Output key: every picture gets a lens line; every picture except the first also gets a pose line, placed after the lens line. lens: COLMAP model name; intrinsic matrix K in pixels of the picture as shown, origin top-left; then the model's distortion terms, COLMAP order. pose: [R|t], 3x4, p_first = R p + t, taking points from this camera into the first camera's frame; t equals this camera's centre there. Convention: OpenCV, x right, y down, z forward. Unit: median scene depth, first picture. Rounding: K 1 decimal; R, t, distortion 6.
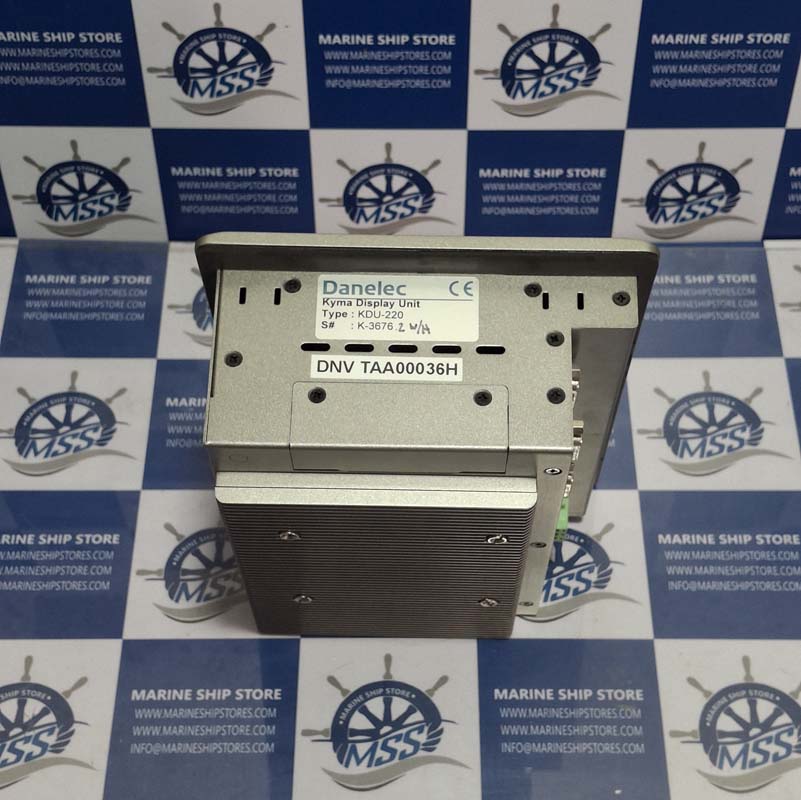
lens RADIAL K [[1502.6, 0, 411.7], [0, 1502.6, 422.8], [0, 0, 1]] dist [0.154278, 0.000000]
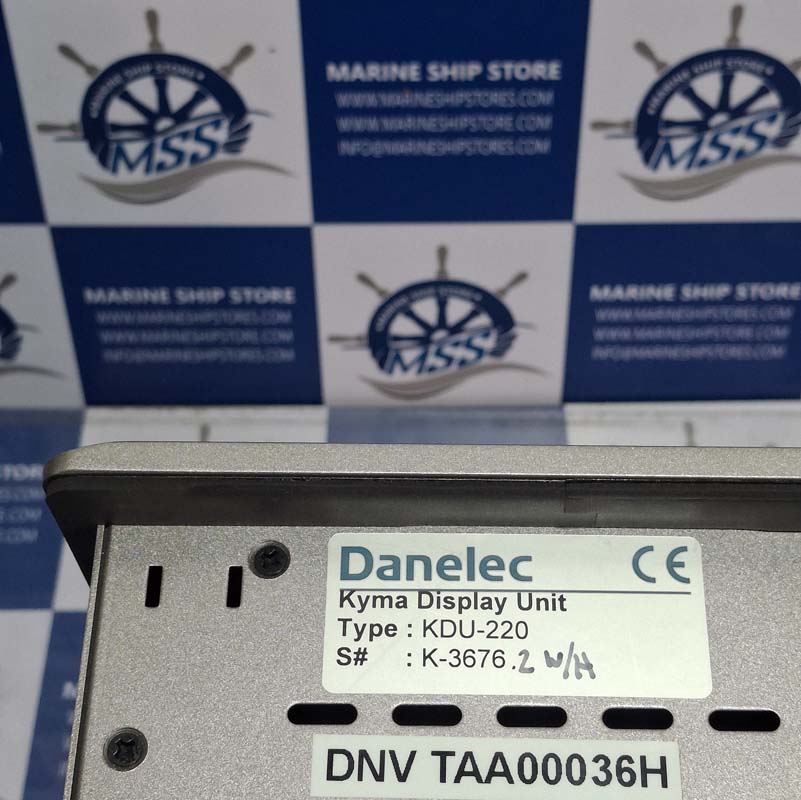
lens RADIAL K [[1502.6, 0, 413.2], [0, 1502.6, 421.8], [0, 0, 1]] dist [0.154278, 0.000000]
pose [[0.999955, -0.008772, -0.003546, -0.026828], [0.008484, 0.997187, -0.074473, -0.073366], [0.004189, 0.074440, 0.997217, 0.421870]]
